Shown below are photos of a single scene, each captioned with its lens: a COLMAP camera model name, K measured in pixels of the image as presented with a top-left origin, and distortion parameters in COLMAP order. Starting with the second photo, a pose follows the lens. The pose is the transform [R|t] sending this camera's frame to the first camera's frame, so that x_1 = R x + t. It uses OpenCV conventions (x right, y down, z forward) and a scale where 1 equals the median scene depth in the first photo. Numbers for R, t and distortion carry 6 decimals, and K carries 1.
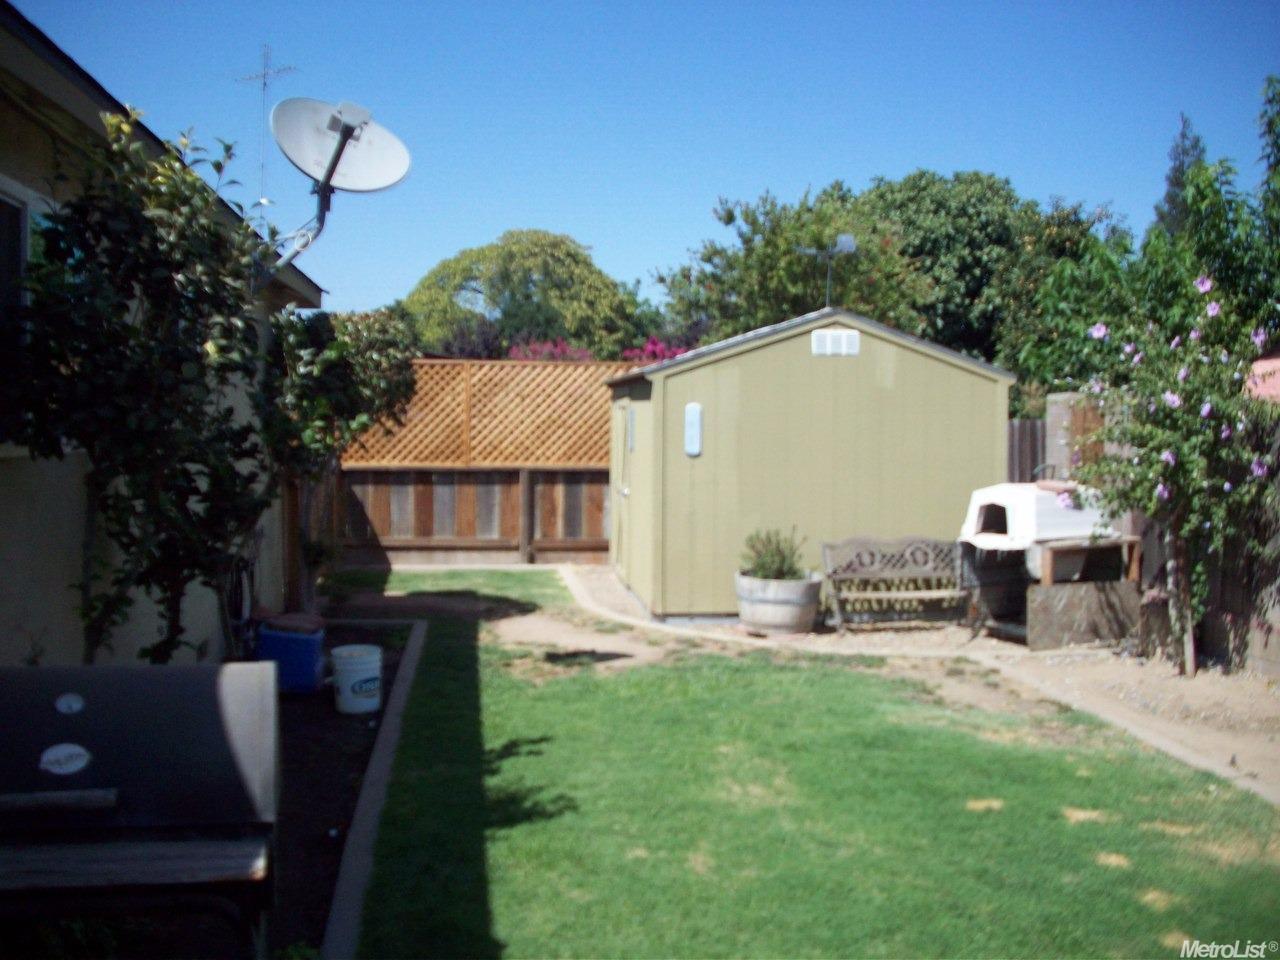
lens RADIAL K [[1363.1, 0, 640.0], [0, 1363.1, 480.0], [0, 0, 1]] dist [-0.093342, 0.004052]
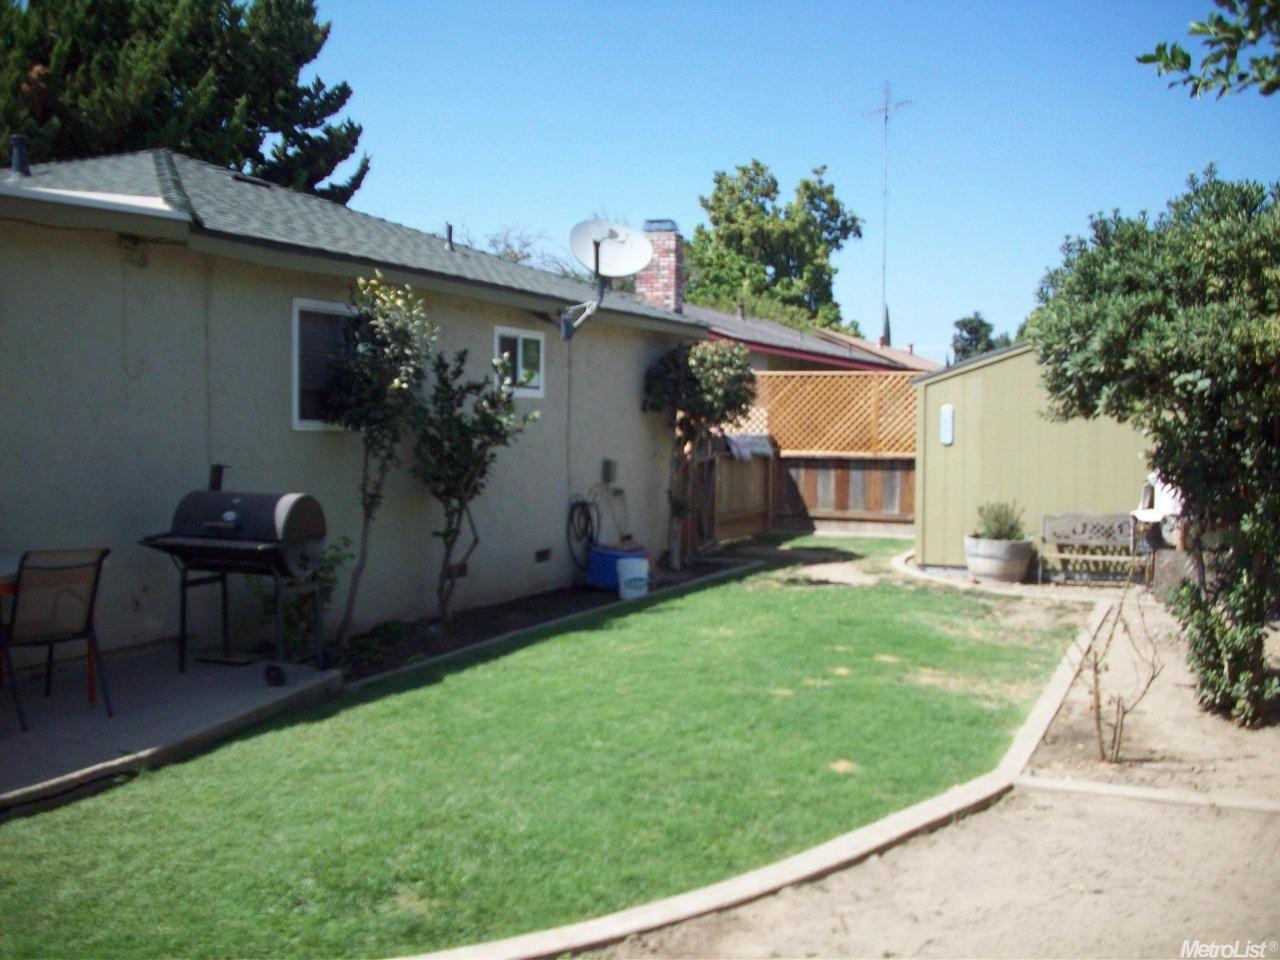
lens RADIAL K [[1363.1, 0, 640.0], [0, 1363.1, 480.0], [0, 0, 1]] dist [-0.093342, 0.004052]
pose [[0.869812, 0.022320, -0.492878, 0.305647], [-0.023453, 0.999717, 0.003882, 0.012890], [0.492826, 0.008183, 0.870090, -0.202924]]
